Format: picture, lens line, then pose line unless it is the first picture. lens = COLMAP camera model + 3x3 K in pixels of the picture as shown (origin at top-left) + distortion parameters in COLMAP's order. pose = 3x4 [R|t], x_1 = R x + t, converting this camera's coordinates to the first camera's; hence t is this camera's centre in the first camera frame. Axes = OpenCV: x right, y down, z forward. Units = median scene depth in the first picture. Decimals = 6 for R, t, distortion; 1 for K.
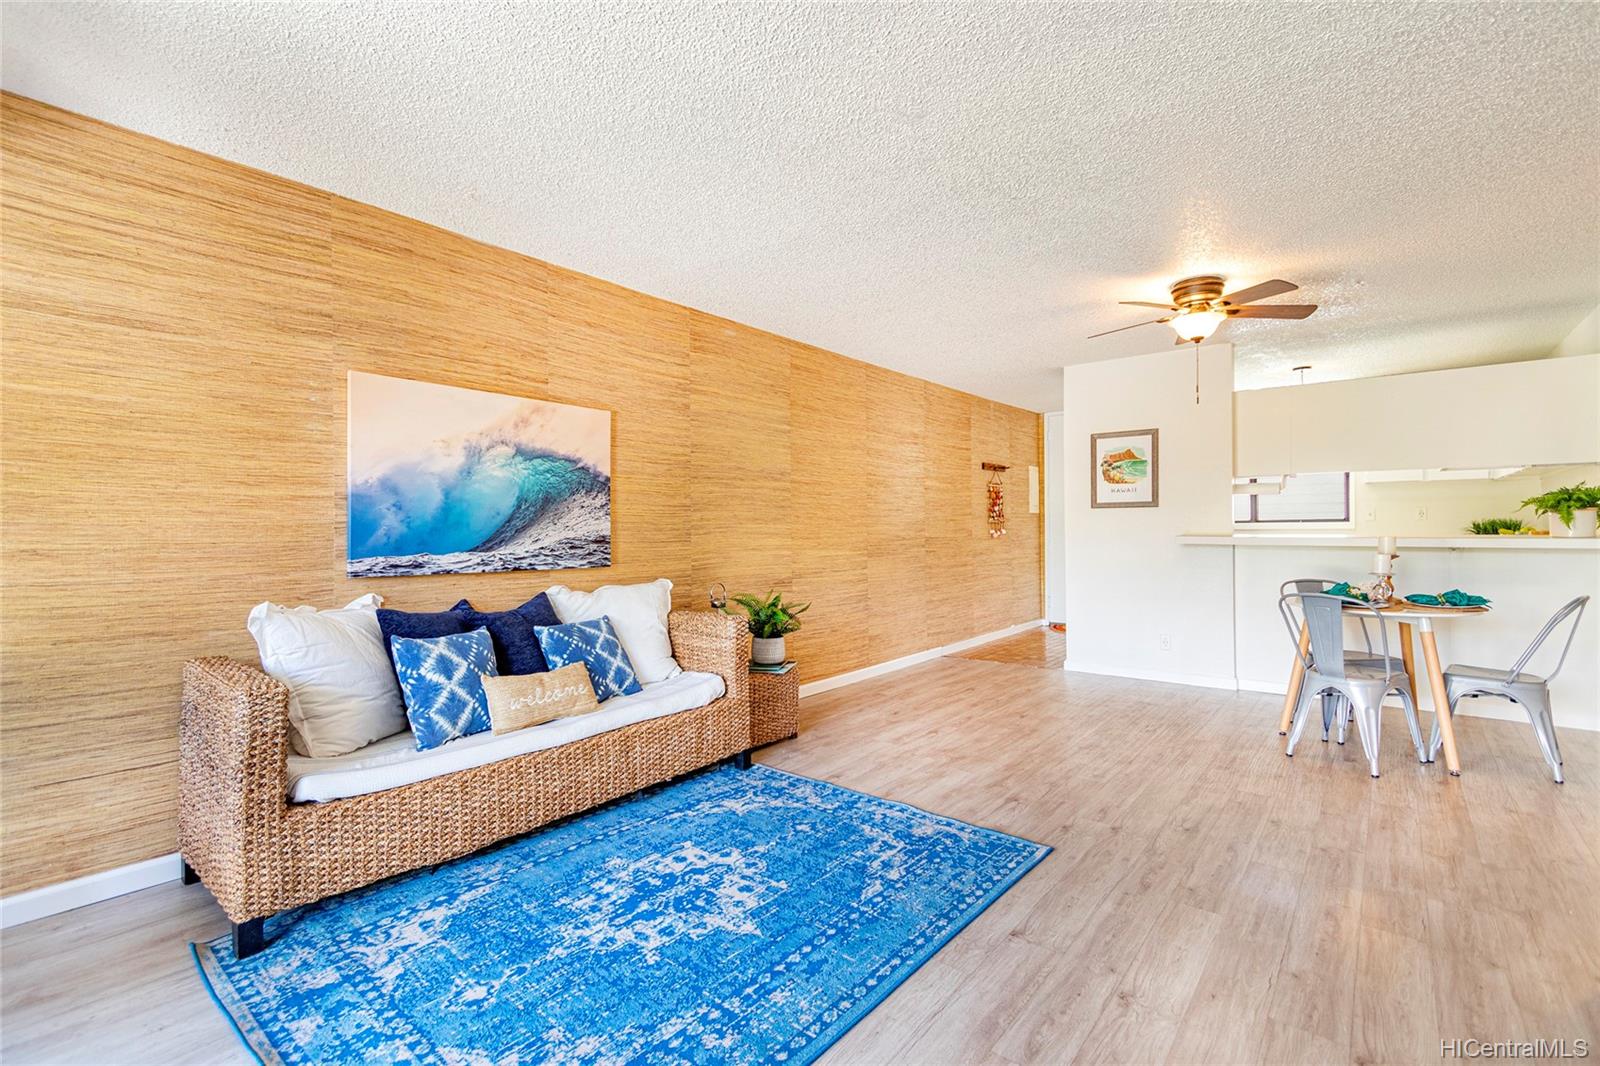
lens RADIAL K [[723.4, 0, 795.8], [0, 723.4, 530.4], [0, 0, 1]] dist [0.011660, -0.005690]
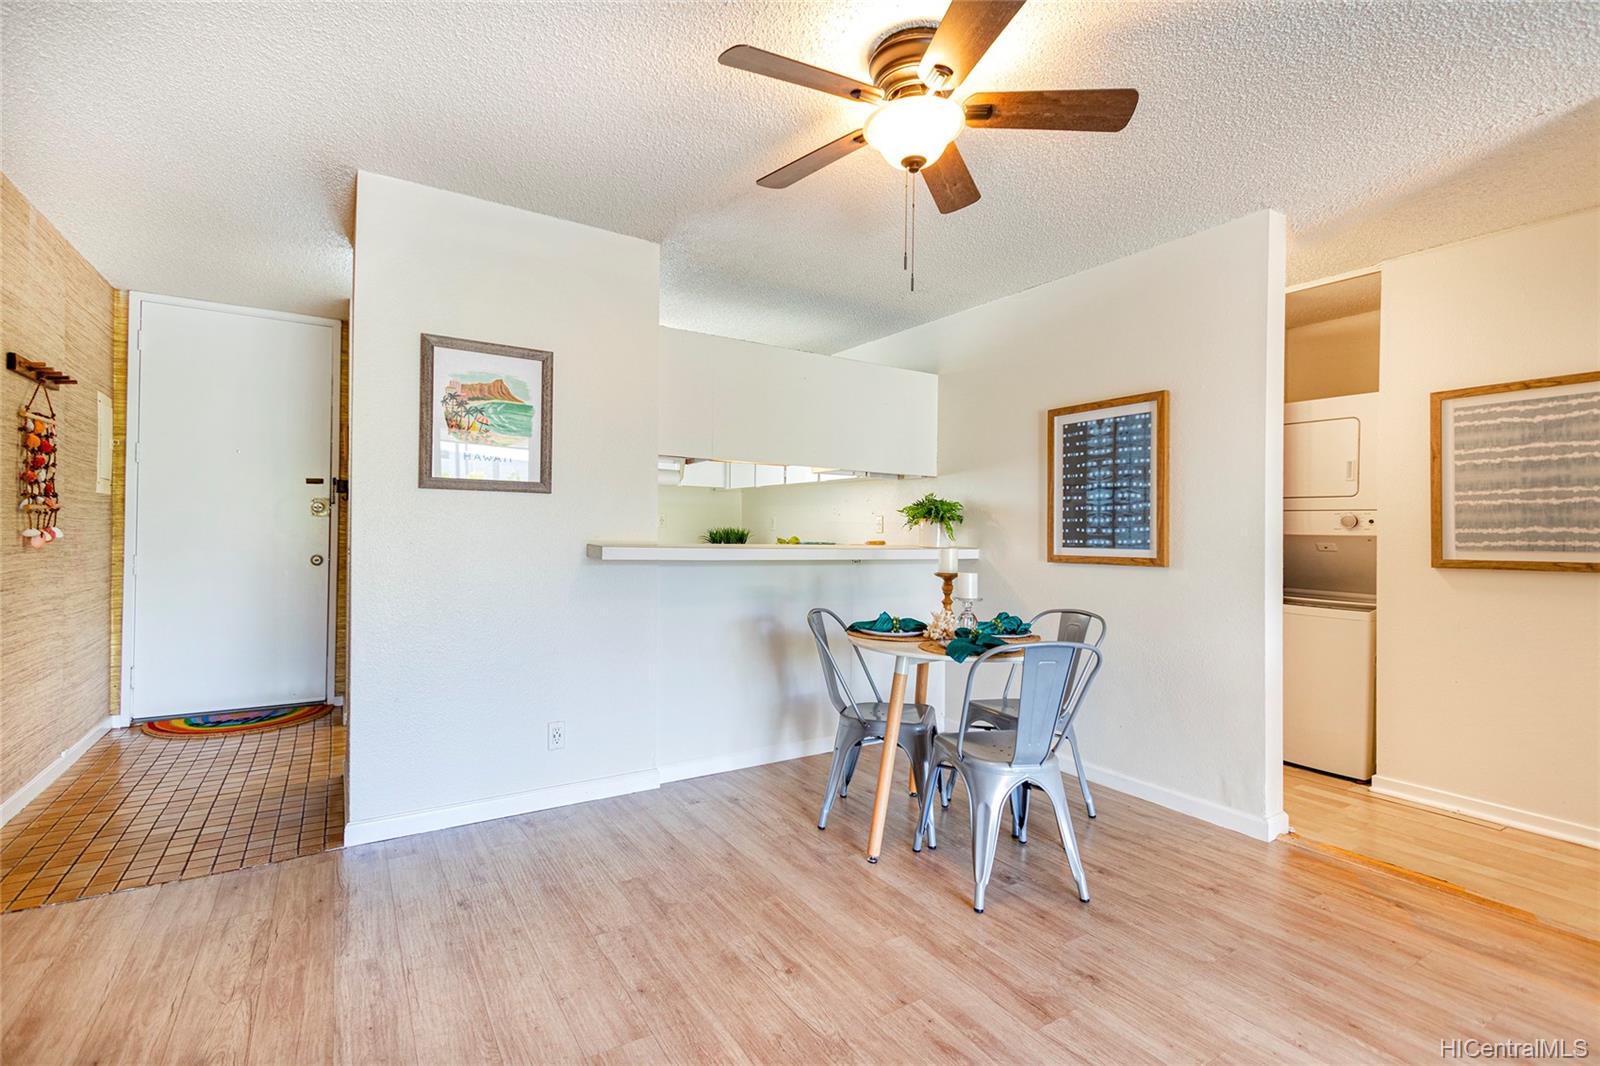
lens RADIAL K [[723.4, 0, 795.8], [0, 723.4, 530.4], [0, 0, 1]] dist [0.011660, -0.005690]
pose [[0.315423, 0.018575, 0.948769, 0.060184], [-0.011914, 0.999807, -0.015613, 0.003763], [-0.948876, -0.006378, 0.315583, 1.139134]]
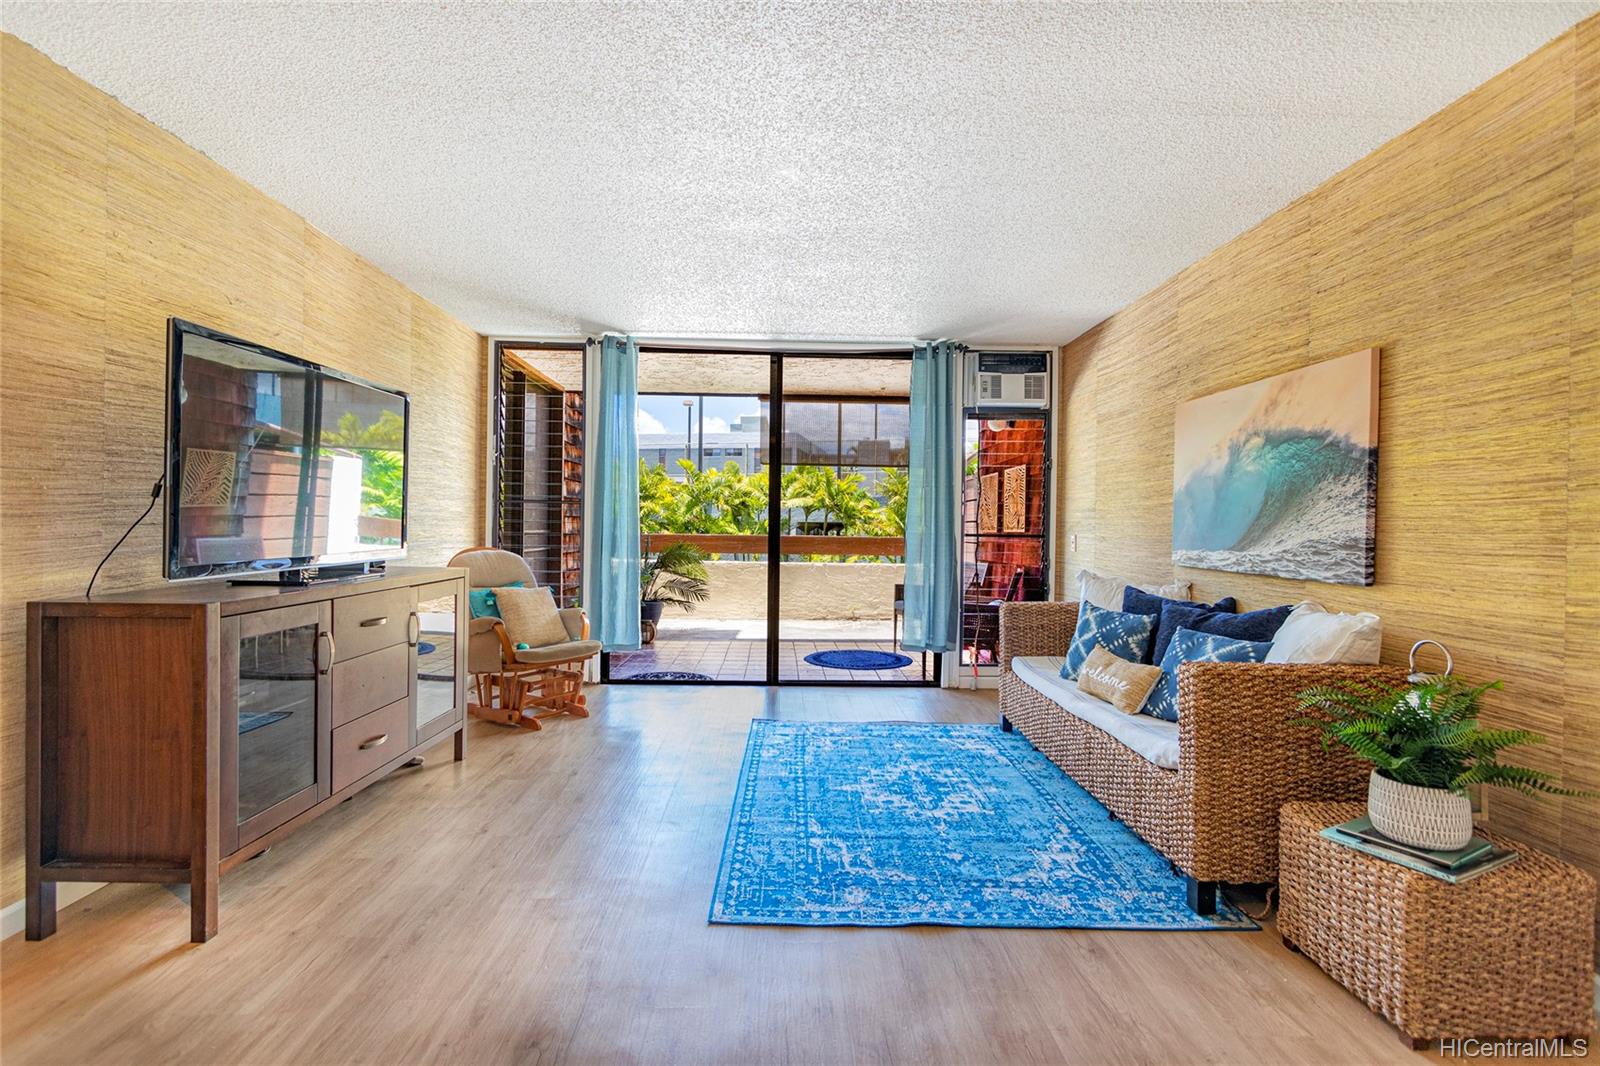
lens RADIAL K [[723.4, 0, 795.8], [0, 723.4, 530.4], [0, 0, 1]] dist [0.011660, -0.005690]
pose [[-0.757668, -0.001410, -0.652639, 0.681545], [-0.010007, 0.999905, 0.009456, -0.001651], [0.652564, 0.013695, -0.757610, 1.408672]]
